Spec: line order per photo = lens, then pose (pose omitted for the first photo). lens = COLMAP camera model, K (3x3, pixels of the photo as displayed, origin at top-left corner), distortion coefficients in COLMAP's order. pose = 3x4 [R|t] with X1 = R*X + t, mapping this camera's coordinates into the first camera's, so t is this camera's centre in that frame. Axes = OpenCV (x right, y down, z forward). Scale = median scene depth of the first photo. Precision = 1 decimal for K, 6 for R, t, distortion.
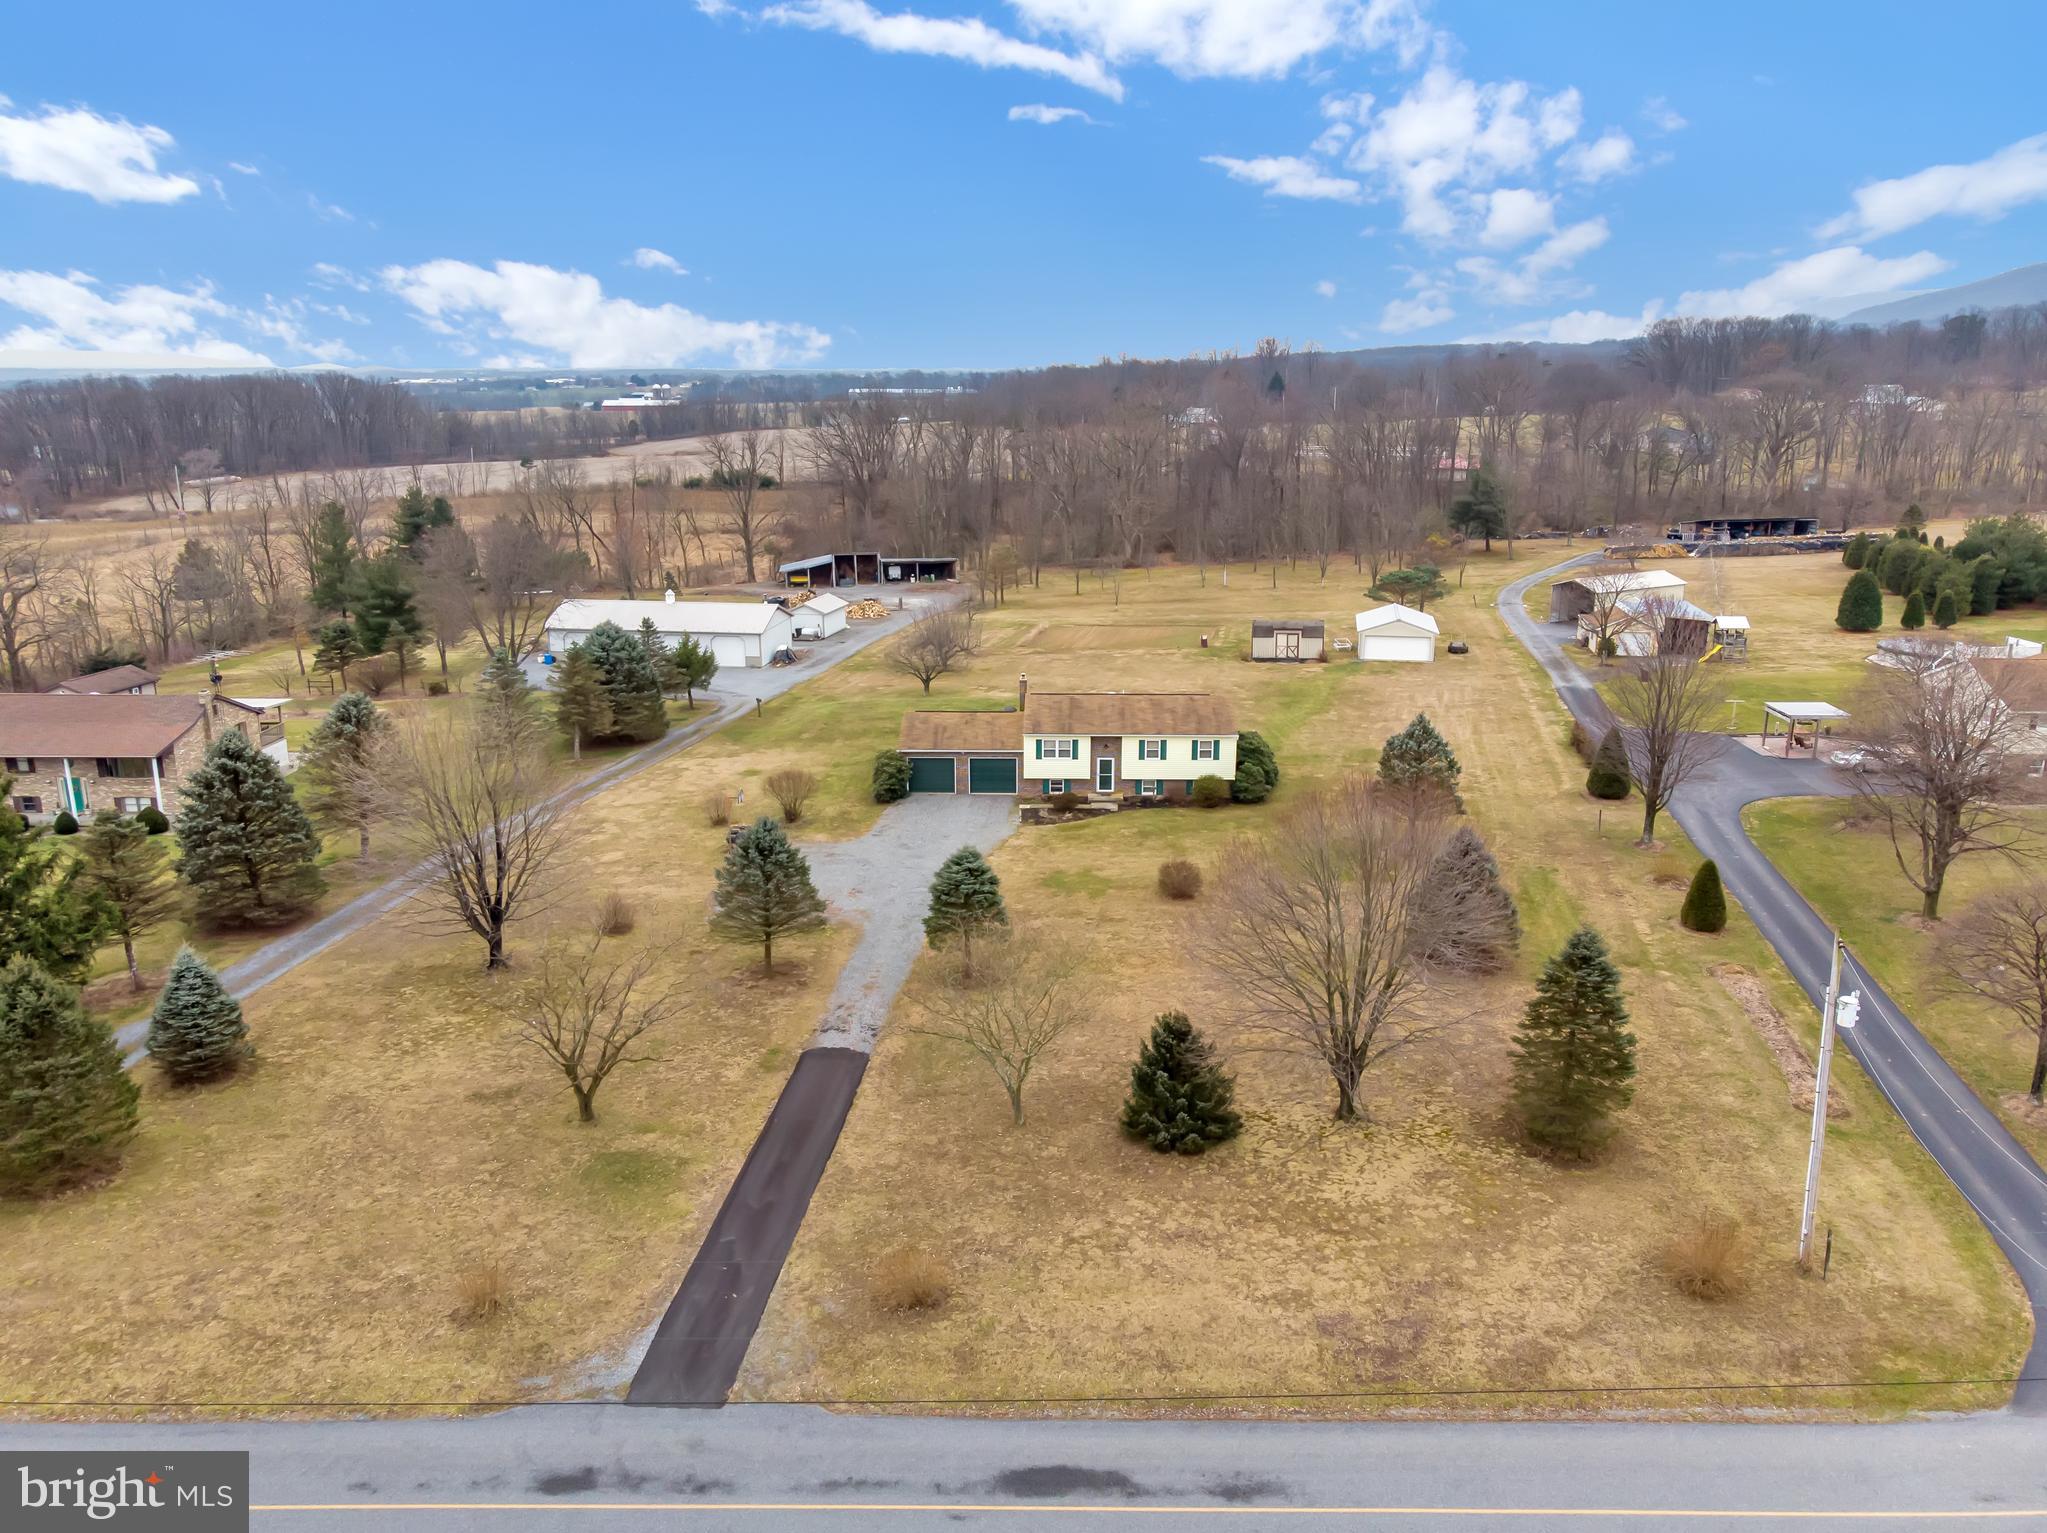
lens RADIAL K [[1505.4, 0, 1023.5], [0, 1505.4, 766.5], [0, 0, 1]] dist [0.003369, -0.004982]
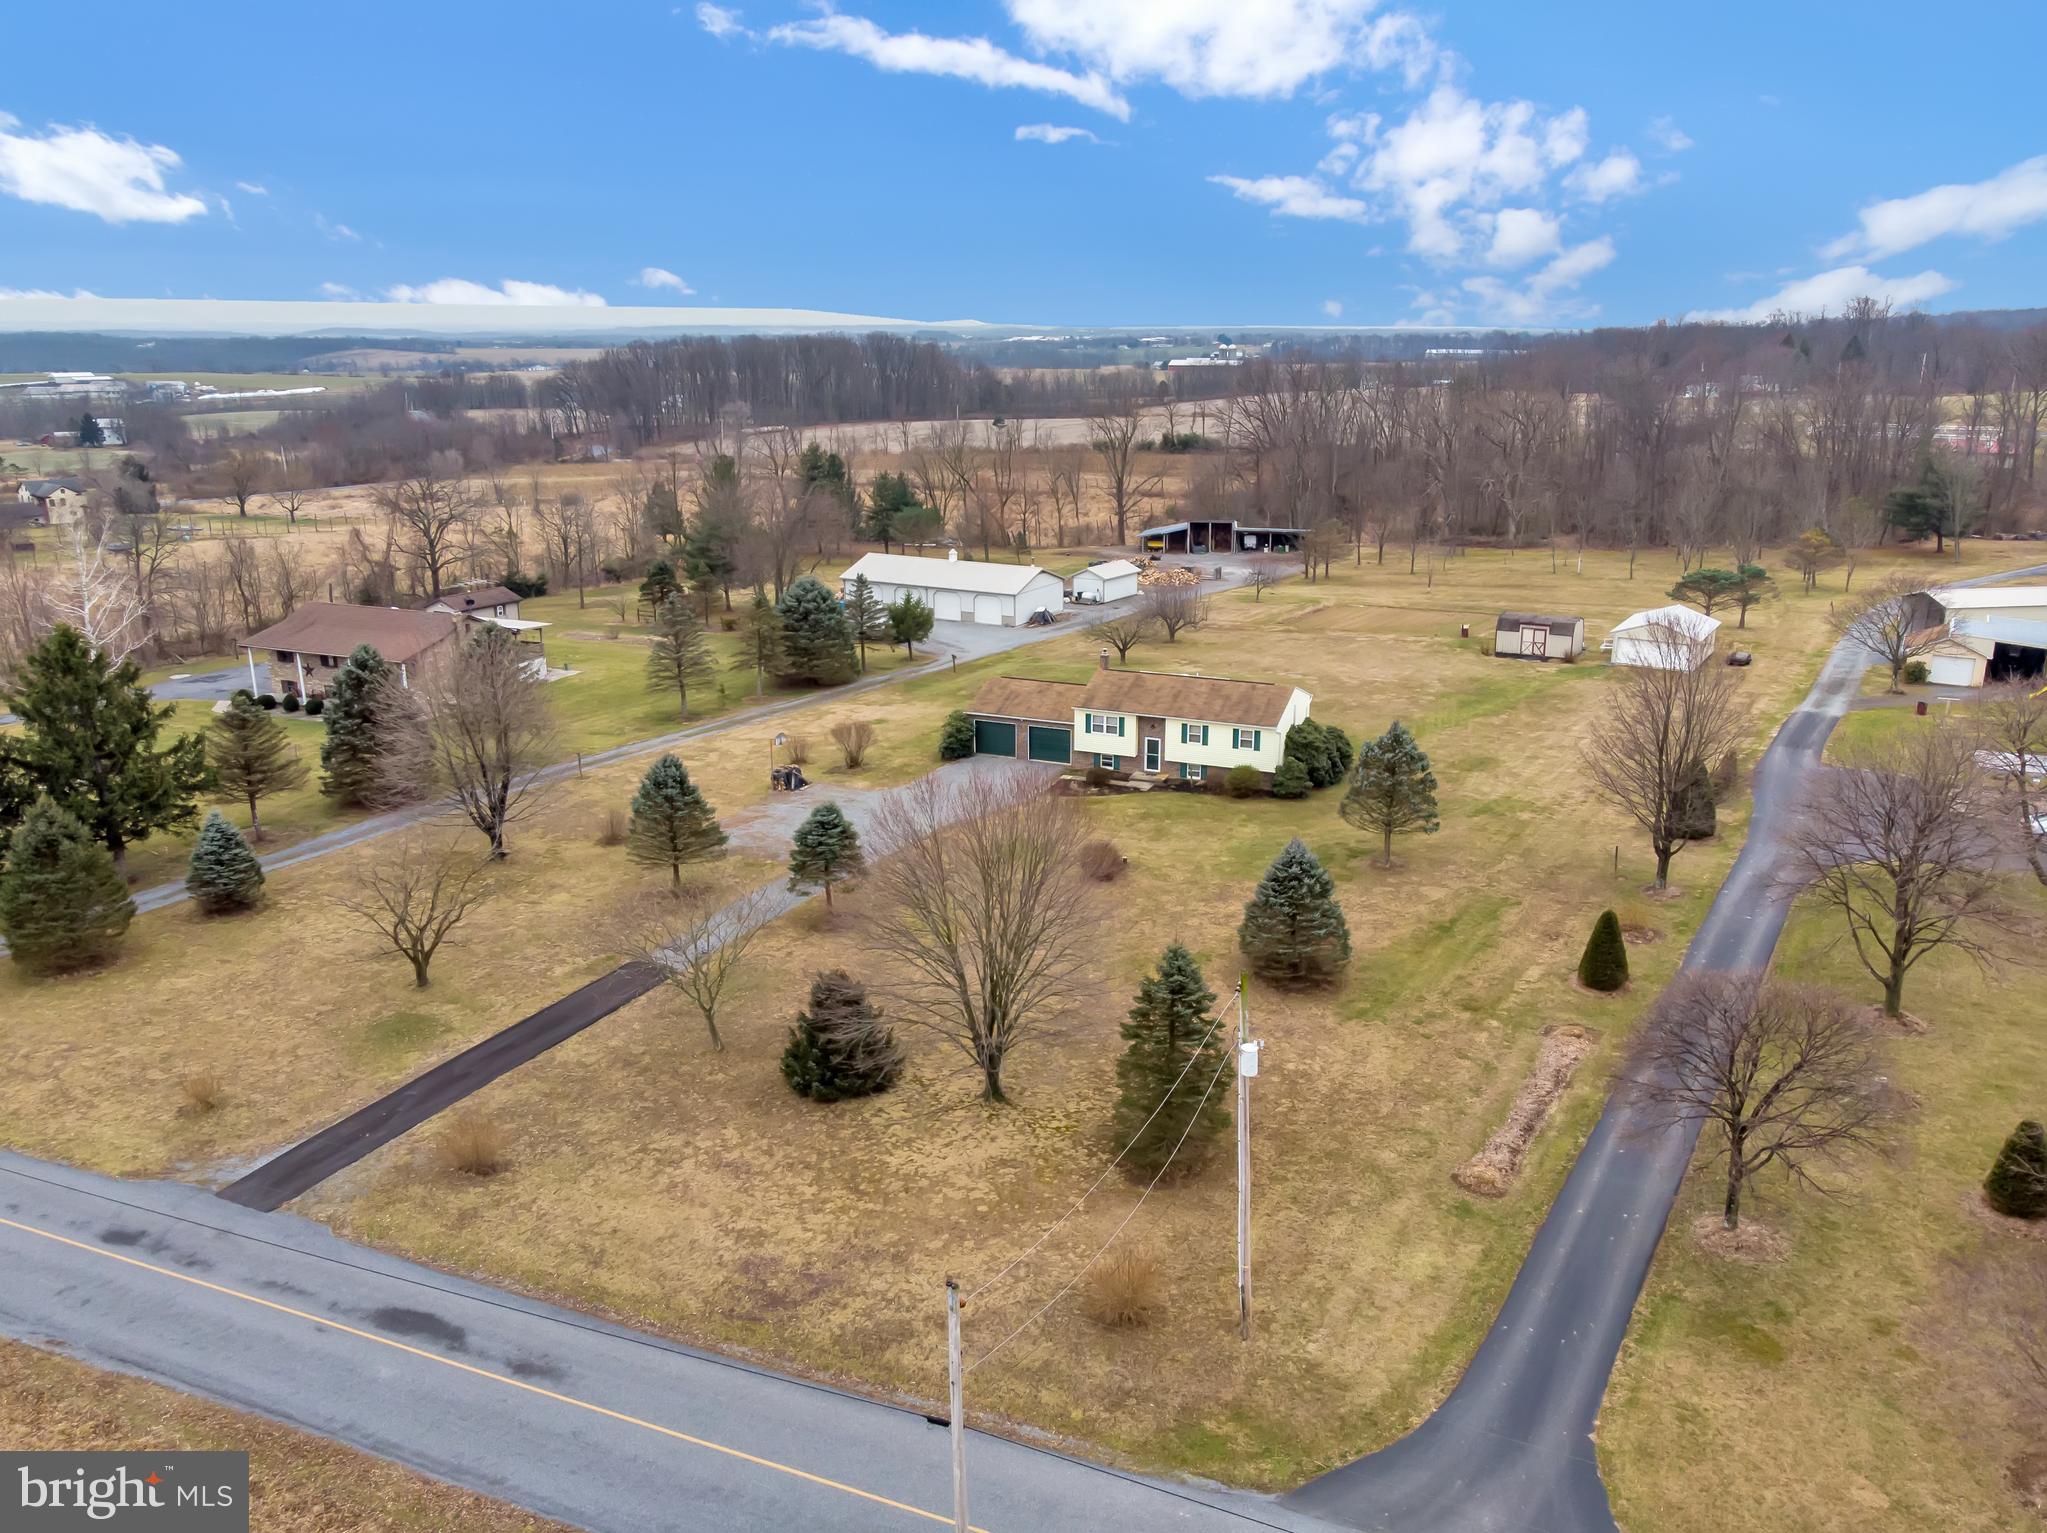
lens RADIAL K [[1505.4, 0, 1023.5], [0, 1505.4, 766.5], [0, 0, 1]] dist [0.003369, -0.004982]
pose [[0.928527, 0.102561, -0.356817, 0.332806], [-0.093326, 0.994704, 0.043053, -0.021846], [0.359343, -0.006676, 0.933182, 0.028859]]
